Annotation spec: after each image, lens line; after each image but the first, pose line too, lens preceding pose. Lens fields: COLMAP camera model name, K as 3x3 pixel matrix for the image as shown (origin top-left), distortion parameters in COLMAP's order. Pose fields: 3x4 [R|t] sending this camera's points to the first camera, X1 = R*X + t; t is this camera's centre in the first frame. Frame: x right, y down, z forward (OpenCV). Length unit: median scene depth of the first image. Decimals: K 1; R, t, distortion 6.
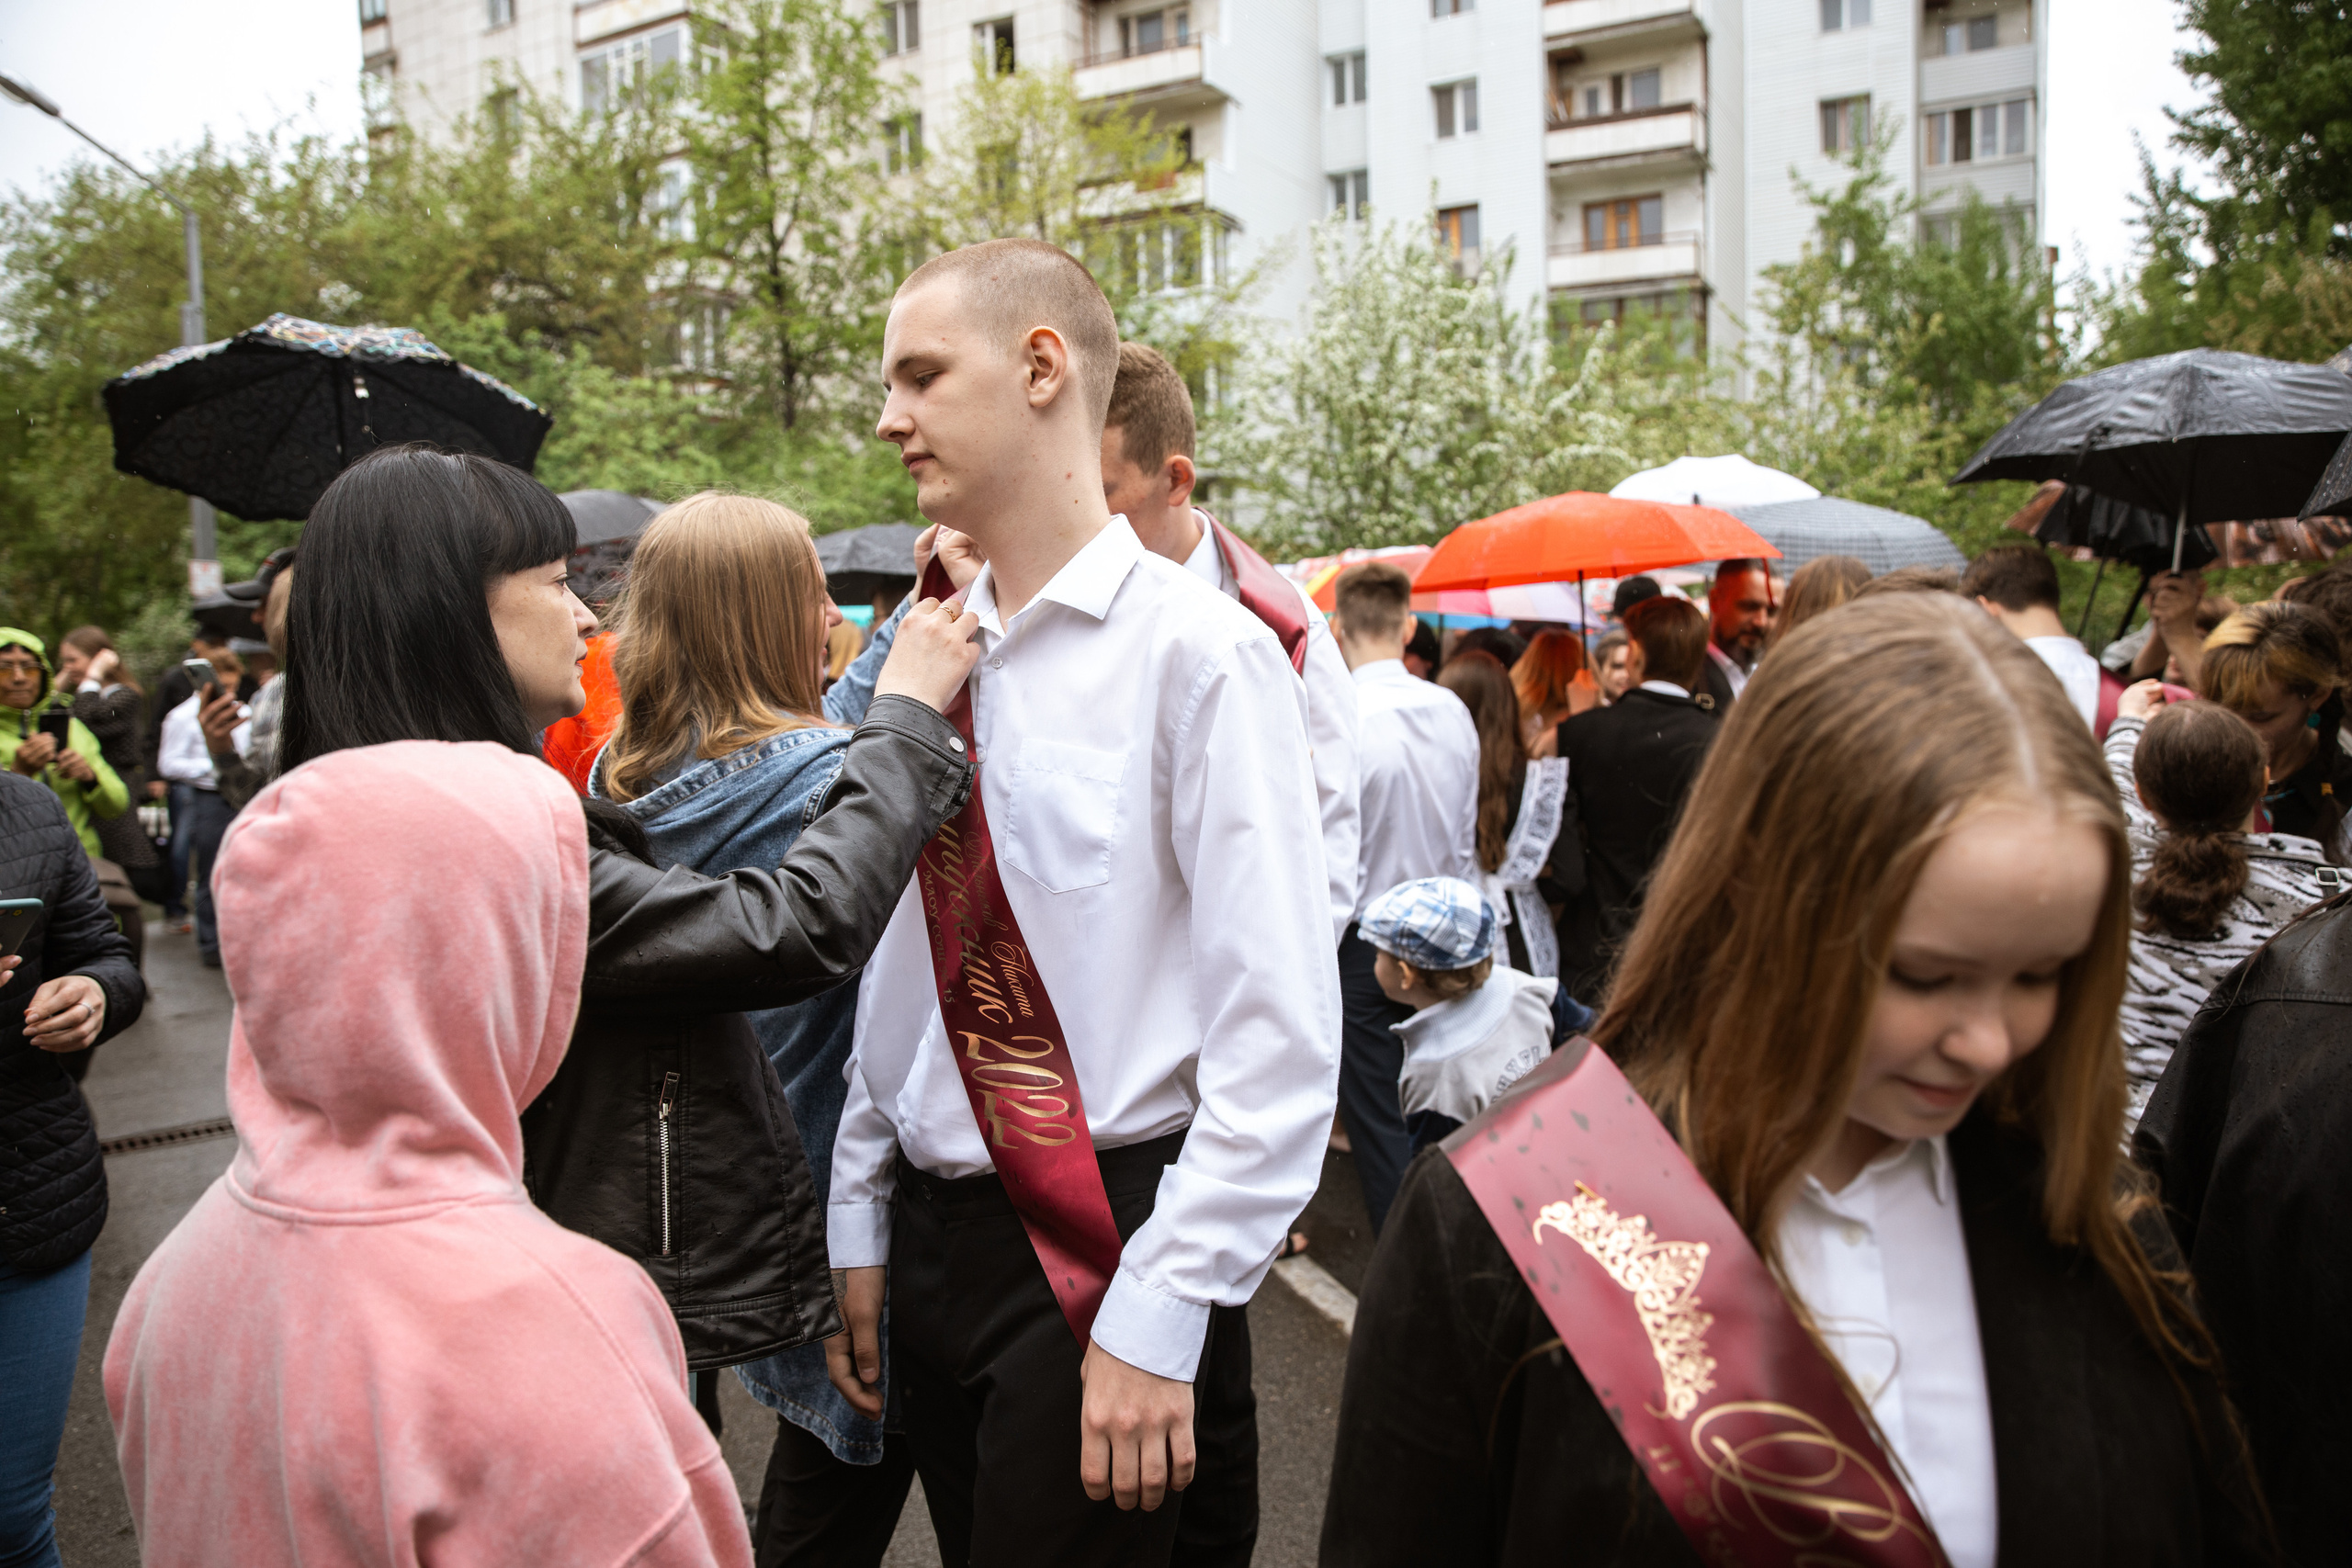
lens RADIAL K [[1609.6, 0, 1143.9], [0, 1609.6, 787.7], [0, 0, 1]] dist [-0.103286, 0.075504]
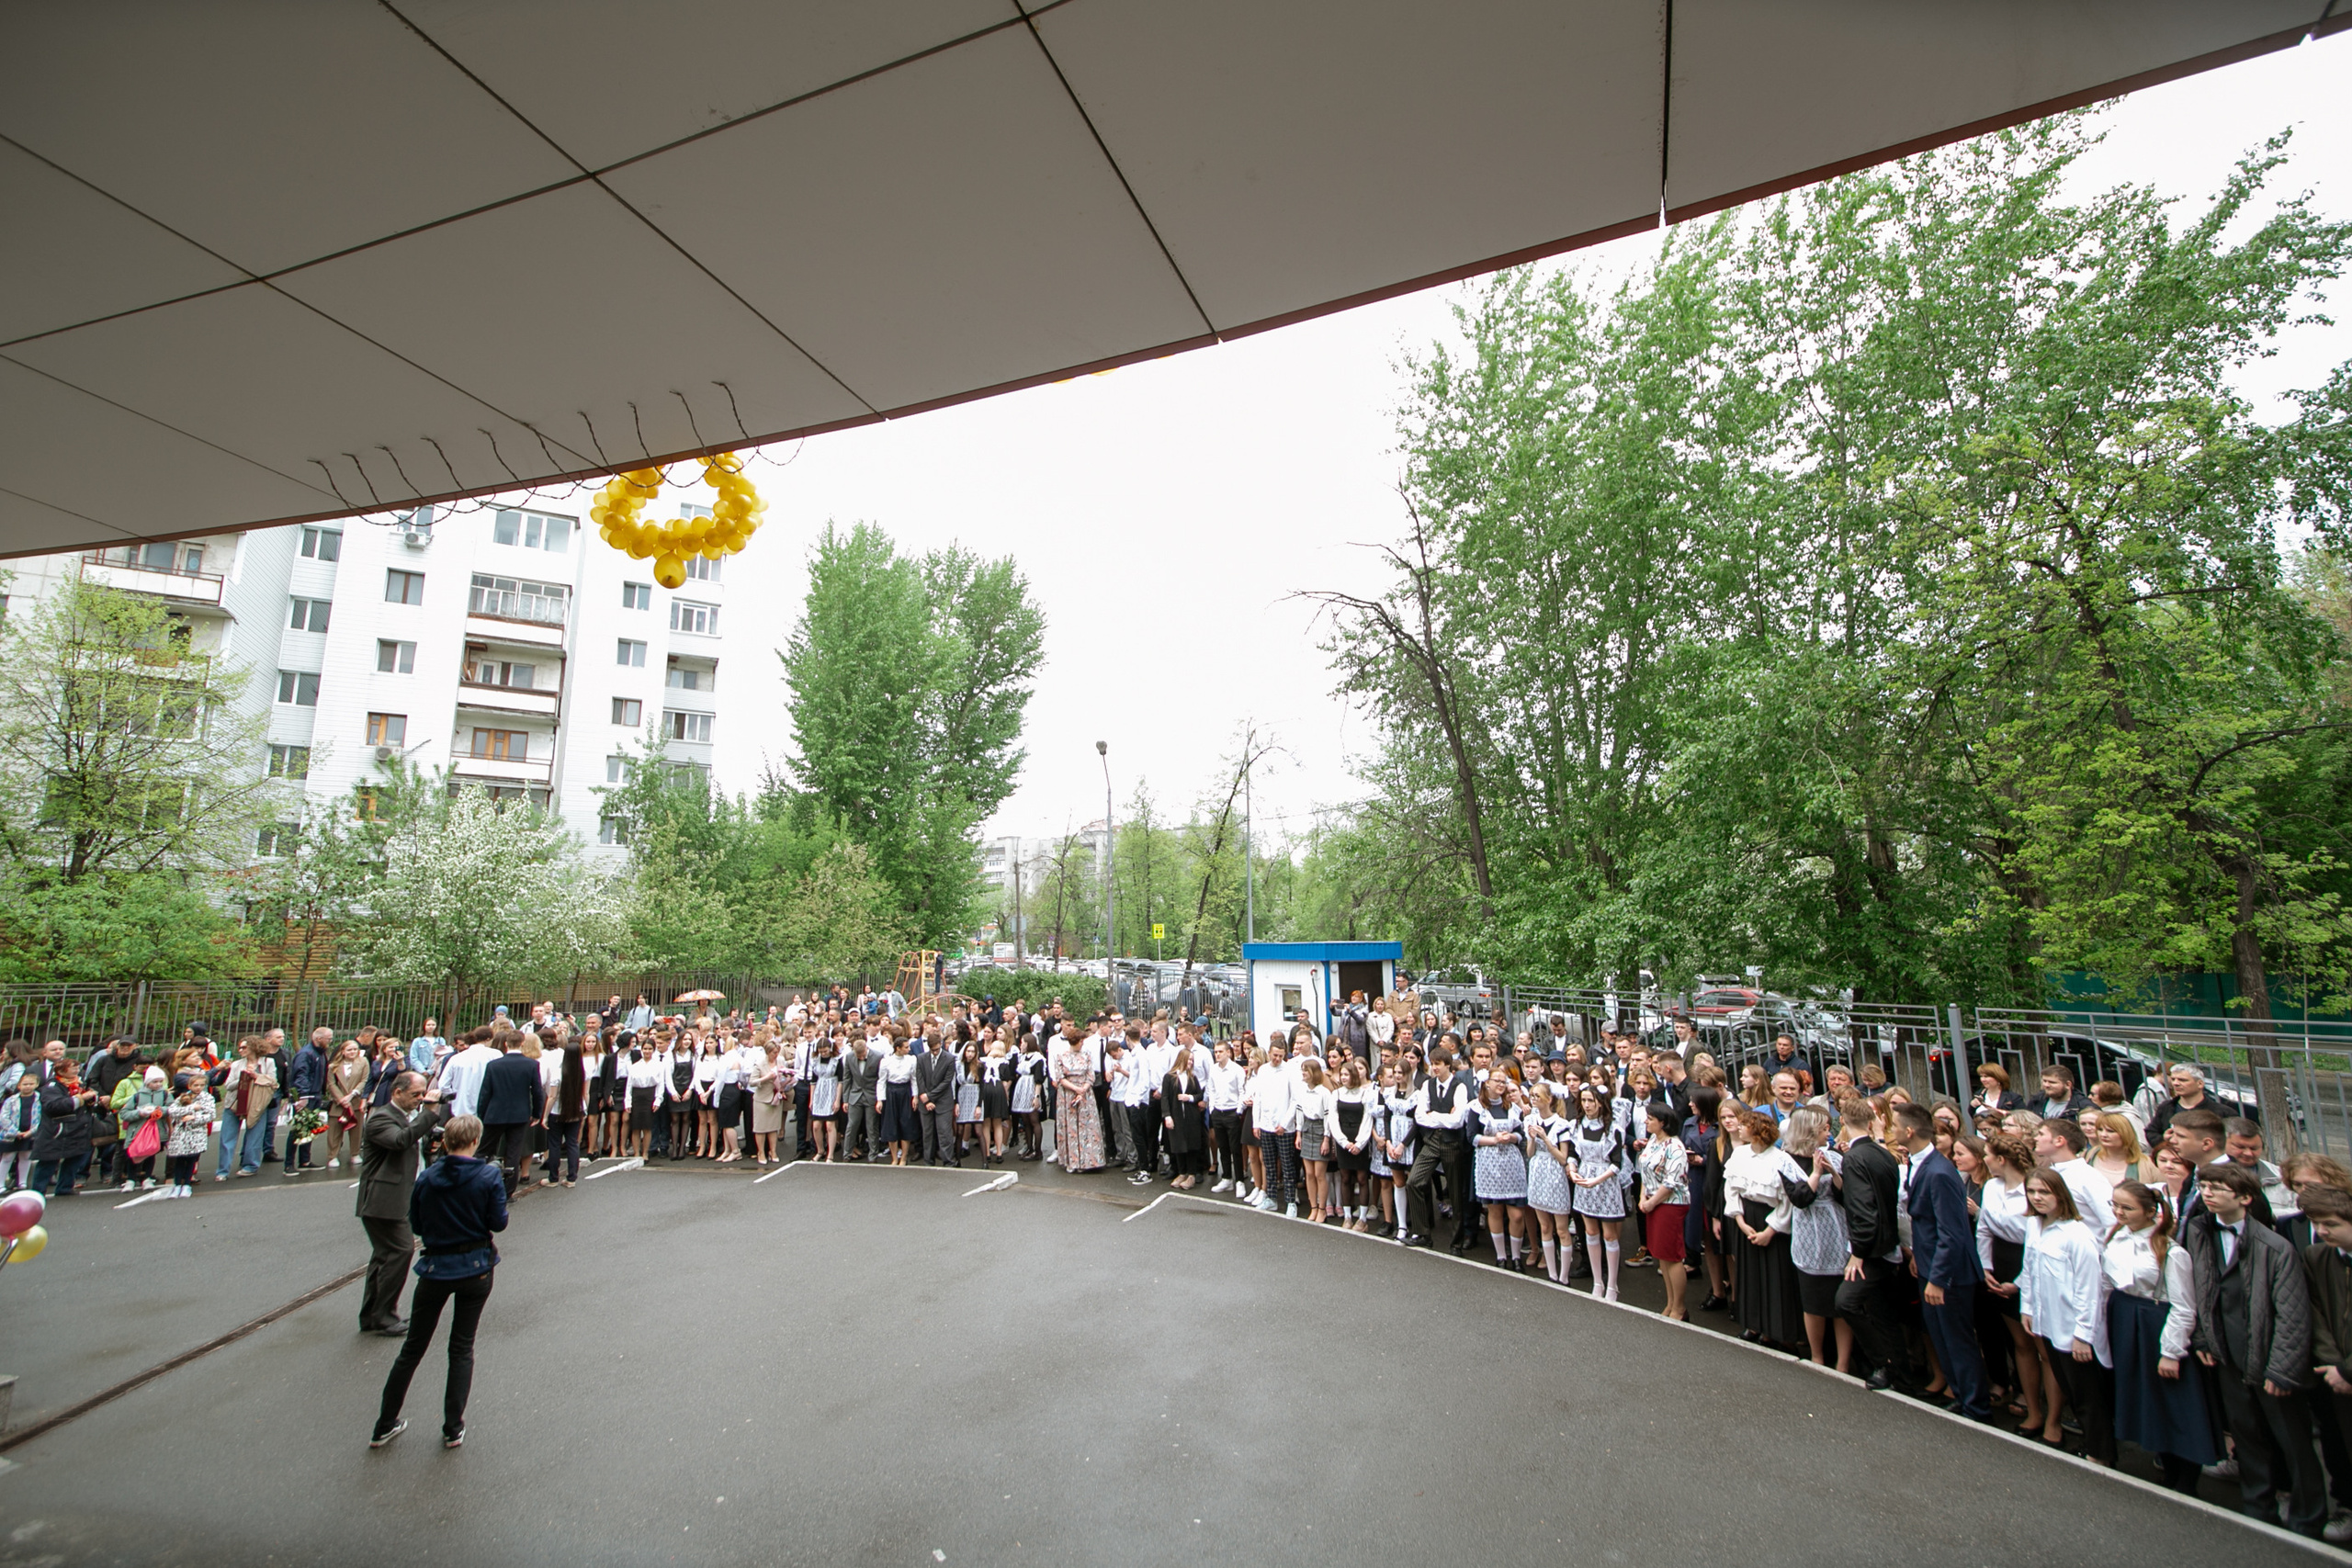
lens RADIAL K [[973.7, 0, 1168.4], [0, 973.7, 784.9], [0, 0, 1]] dist [-0.012524, -0.003665]
pose [[0.519824, 0.157427, 0.839643, -0.239298], [0.073670, 0.970951, -0.227655, -0.011978], [-0.851091, 0.180197, 0.493126, -0.186522]]
